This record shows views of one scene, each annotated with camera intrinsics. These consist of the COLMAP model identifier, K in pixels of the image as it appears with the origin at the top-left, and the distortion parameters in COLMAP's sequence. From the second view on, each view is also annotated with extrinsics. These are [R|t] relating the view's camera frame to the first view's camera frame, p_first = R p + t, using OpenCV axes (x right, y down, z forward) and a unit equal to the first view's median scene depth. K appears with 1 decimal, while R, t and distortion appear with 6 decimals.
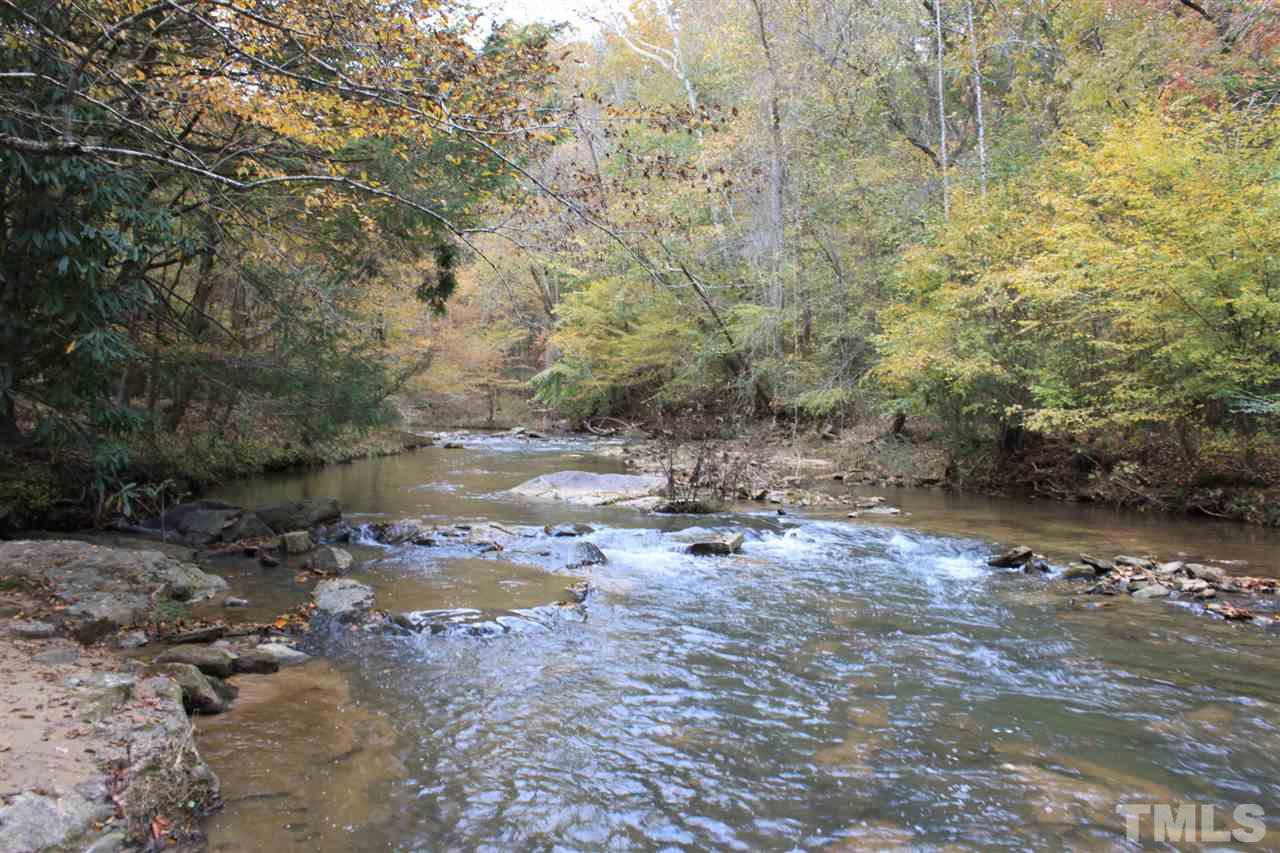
lens RADIAL K [[1038.1, 0, 640.7], [0, 1038.1, 462.7], [0, 0, 1]] dist [-0.157828, 0.112602]
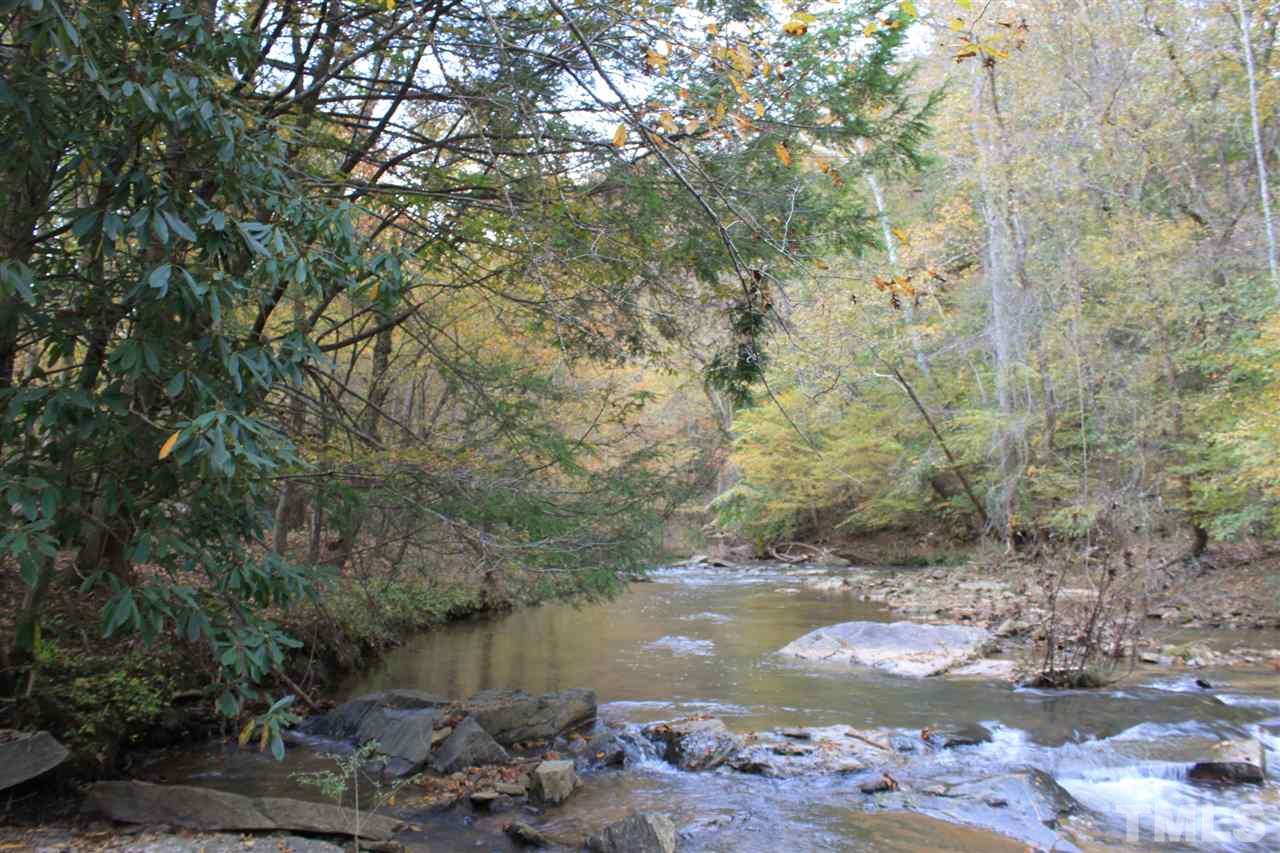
lens RADIAL K [[1038.1, 0, 640.7], [0, 1038.1, 462.7], [0, 0, 1]] dist [-0.157828, 0.112602]
pose [[0.990353, -0.027749, -0.135762, -0.131622], [0.011508, 0.992829, -0.118985, -0.022227], [0.138090, 0.116274, 0.983571, 0.259572]]
